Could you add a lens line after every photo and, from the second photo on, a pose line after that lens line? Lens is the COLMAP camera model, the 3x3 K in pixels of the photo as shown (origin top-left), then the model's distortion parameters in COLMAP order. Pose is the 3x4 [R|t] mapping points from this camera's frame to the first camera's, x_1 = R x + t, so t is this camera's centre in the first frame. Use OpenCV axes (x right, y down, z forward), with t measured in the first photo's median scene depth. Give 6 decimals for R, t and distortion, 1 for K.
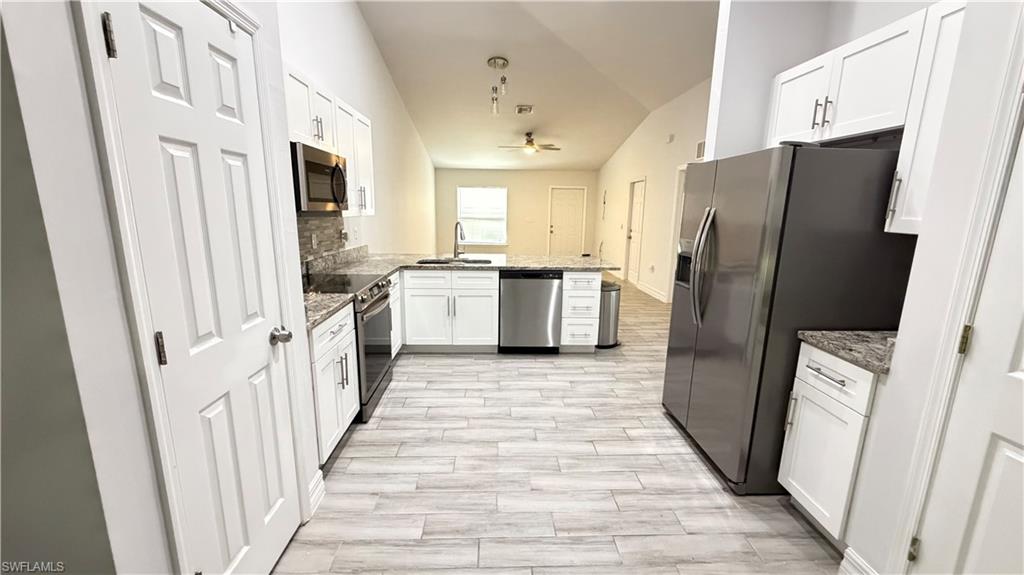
lens RADIAL K [[408.3, 0, 512.0], [0, 408.3, 287.5], [0, 0, 1]] dist [0.000226, 0.000260]
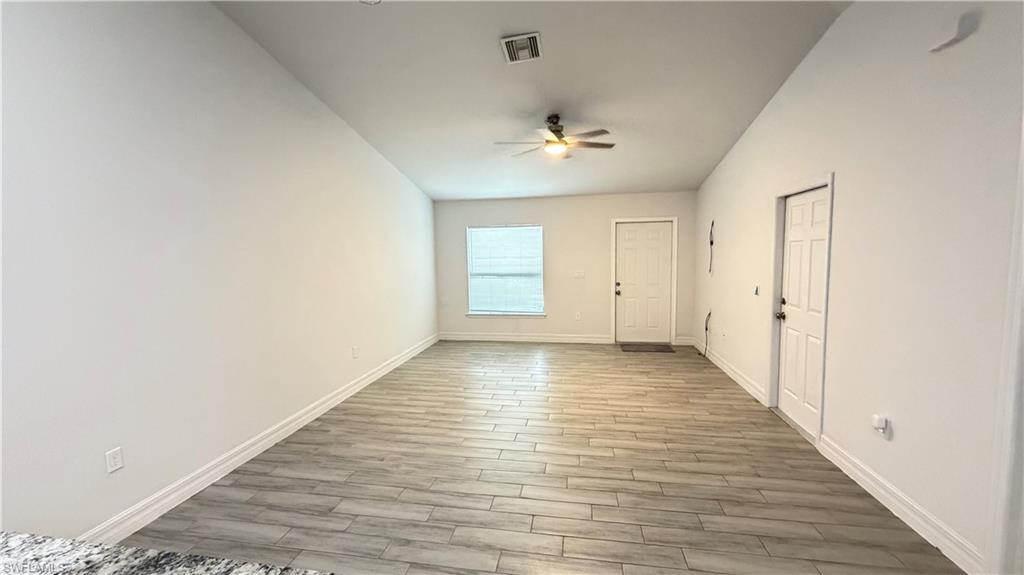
lens RADIAL K [[408.3, 0, 512.0], [0, 408.3, 287.5], [0, 0, 1]] dist [0.000226, 0.000260]
pose [[0.977406, -0.014759, -0.210854, 0.078016], [-0.007701, 0.994410, -0.105303, -0.087025], [0.211229, 0.104548, 0.971829, 0.411930]]
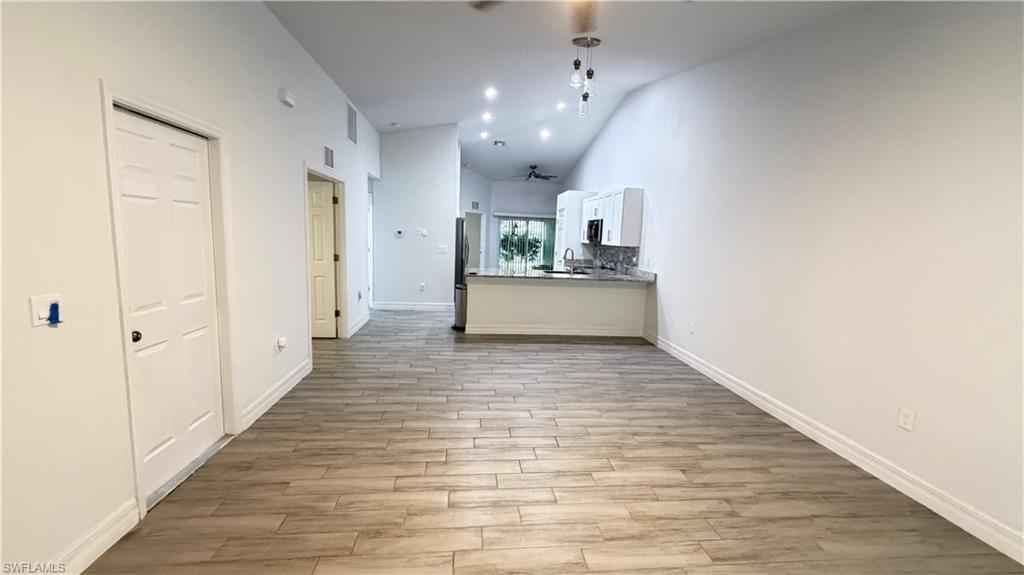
lens RADIAL K [[408.3, 0, 512.0], [0, 408.3, 287.5], [0, 0, 1]] dist [0.000226, 0.000260]
pose [[-0.996648, -0.047454, -0.066634, 0.069847], [-0.066066, 0.947273, 0.313543, -0.197150], [0.048242, 0.316895, -0.947233, 1.007535]]
